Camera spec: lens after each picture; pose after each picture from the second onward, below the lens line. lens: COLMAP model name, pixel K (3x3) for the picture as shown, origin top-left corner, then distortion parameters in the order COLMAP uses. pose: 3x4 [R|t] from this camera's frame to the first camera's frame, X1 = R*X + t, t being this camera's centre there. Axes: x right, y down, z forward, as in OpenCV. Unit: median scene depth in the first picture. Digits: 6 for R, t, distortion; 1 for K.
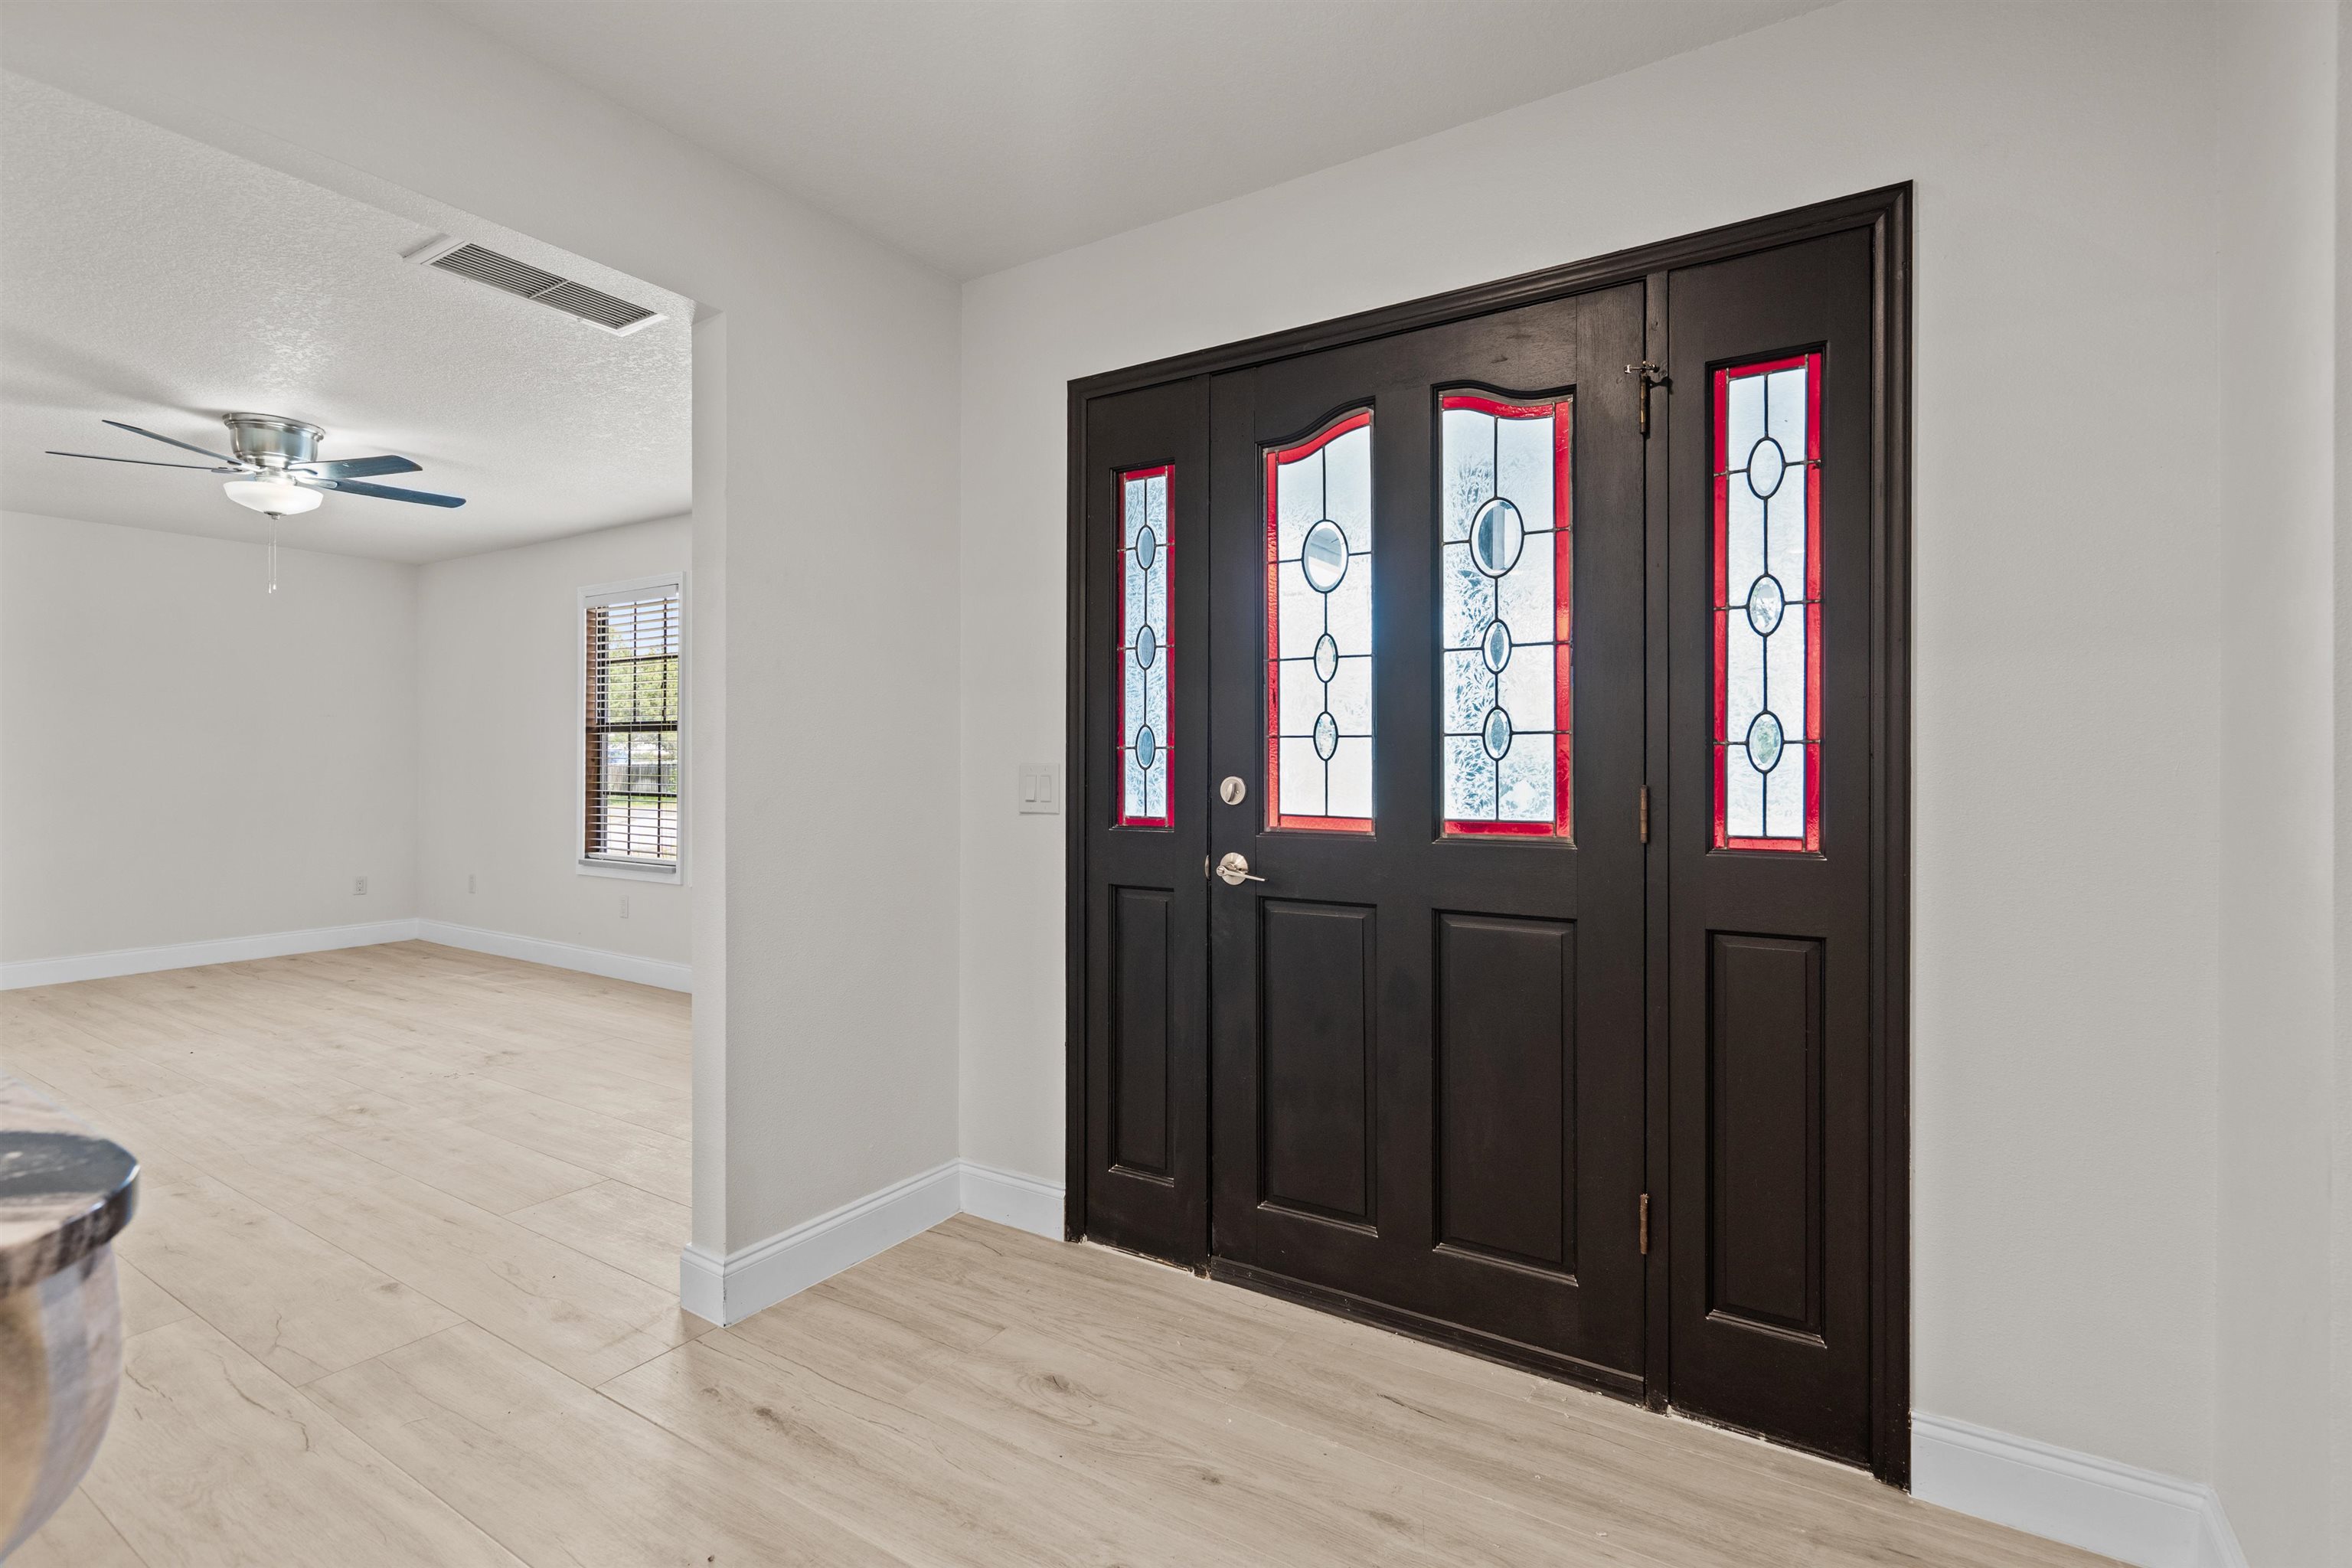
lens RADIAL K [[1087.0, 0, 1166.7], [0, 1087.0, 768.0], [0, 0, 1]] dist [-0.002118, 0.000186]
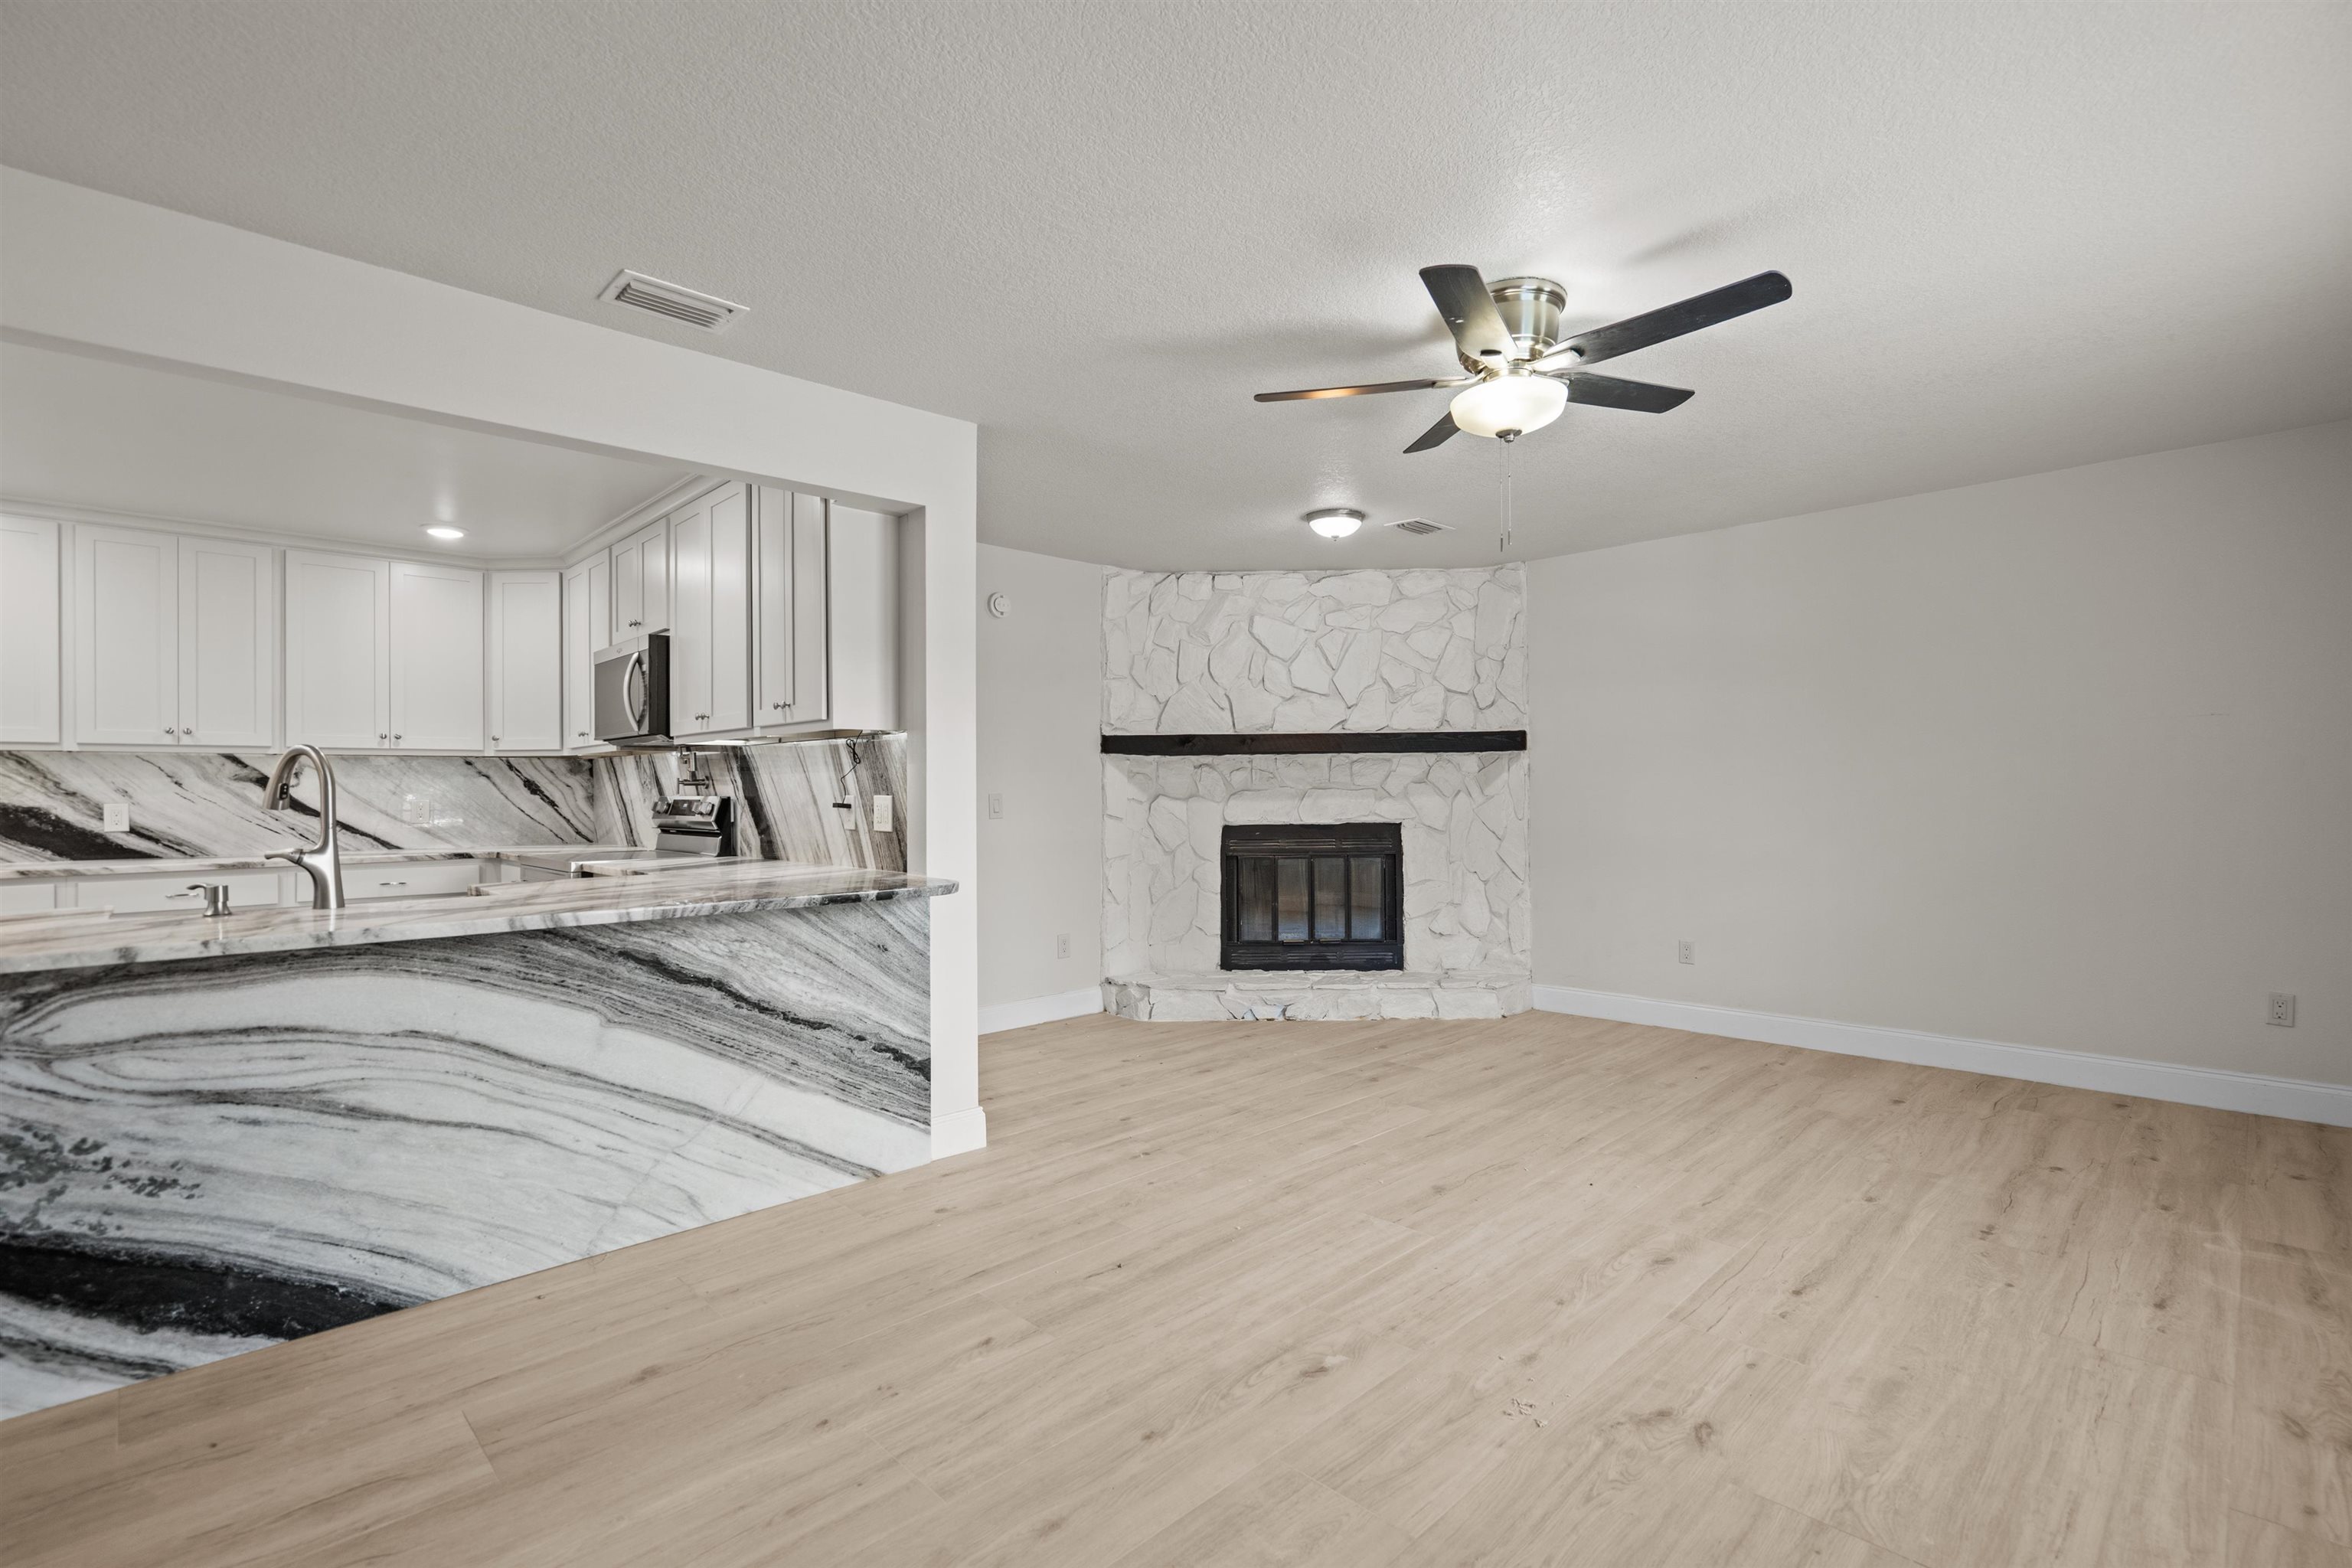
lens RADIAL K [[1070.4, 0, 1182.0], [0, 1070.4, 783.2], [0, 0, 1]] dist [-0.000893, 0.000648]
pose [[-0.222838, -0.009215, -0.974812, -0.092219], [0.001369, 0.999951, -0.009765, -0.005911], [0.974855, -0.003511, -0.222814, 0.717288]]
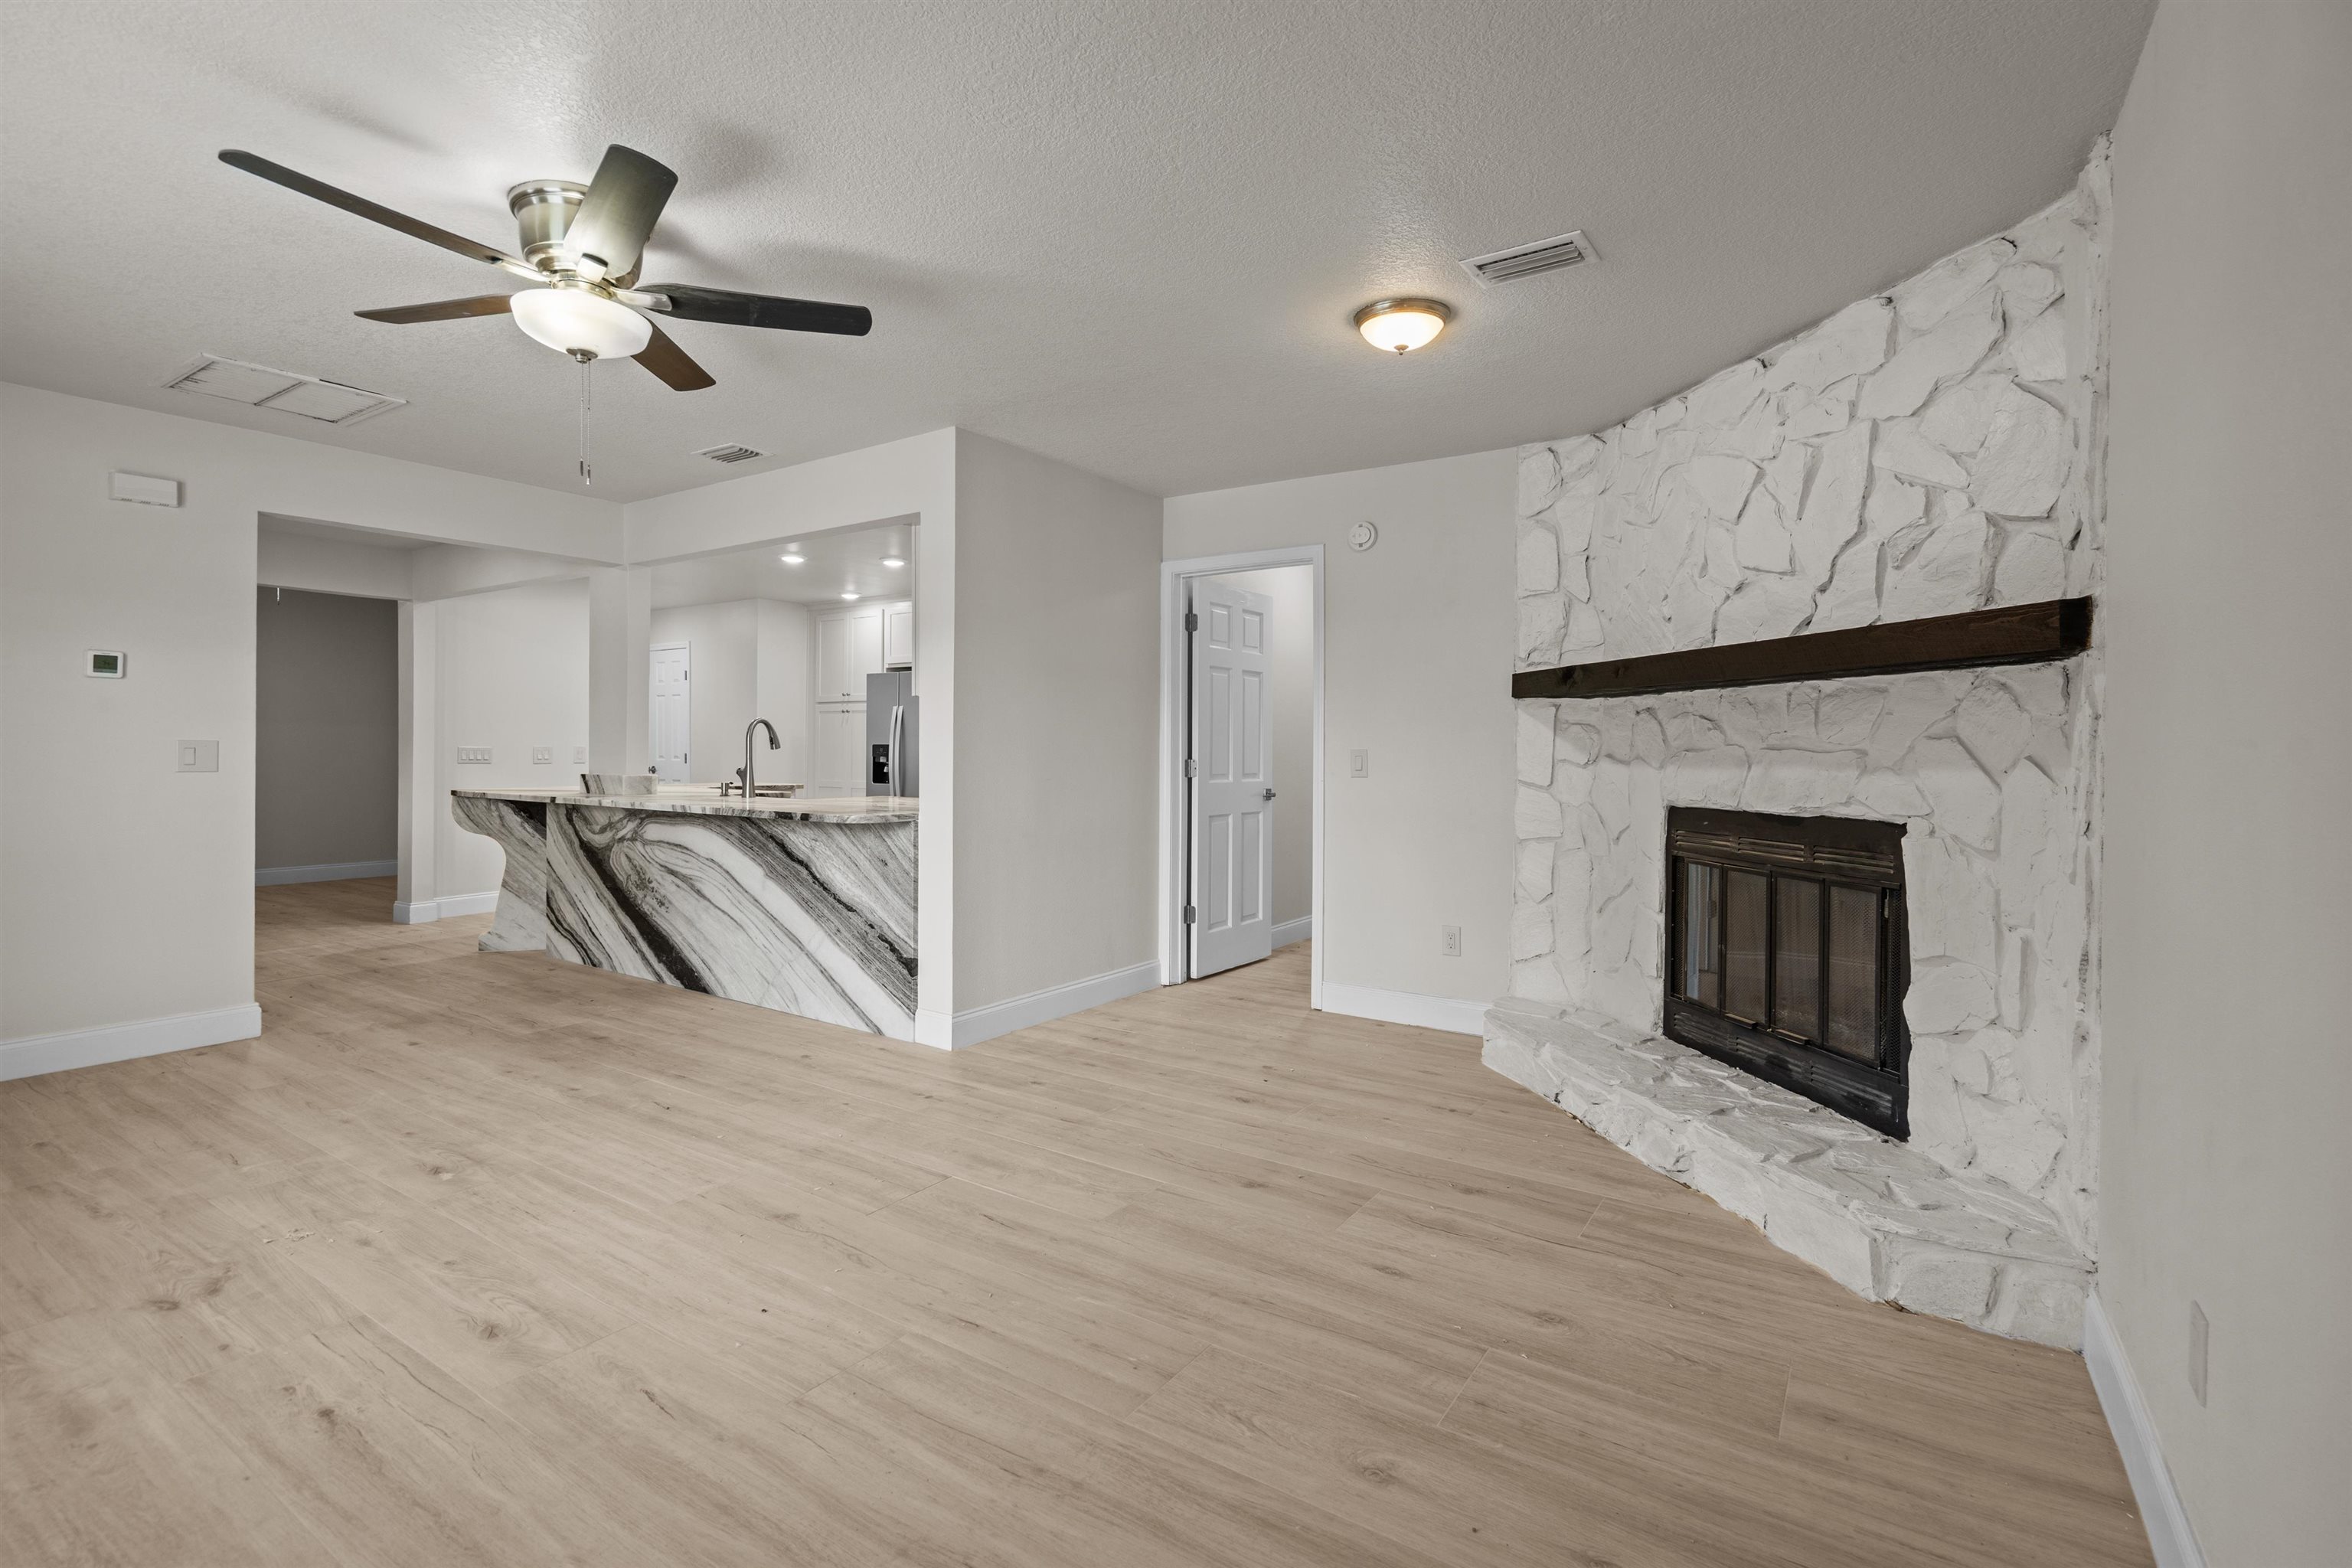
lens RADIAL K [[1073.8, 0, 1179.5], [0, 1073.8, 753.4], [0, 0, 1]] dist [-0.002793, 0.000853]
pose [[-0.999781, -0.011277, 0.017636, -0.889480], [-0.011070, 0.999869, 0.011770, -0.011775], [-0.017767, 0.011572, -0.999775, 1.216381]]
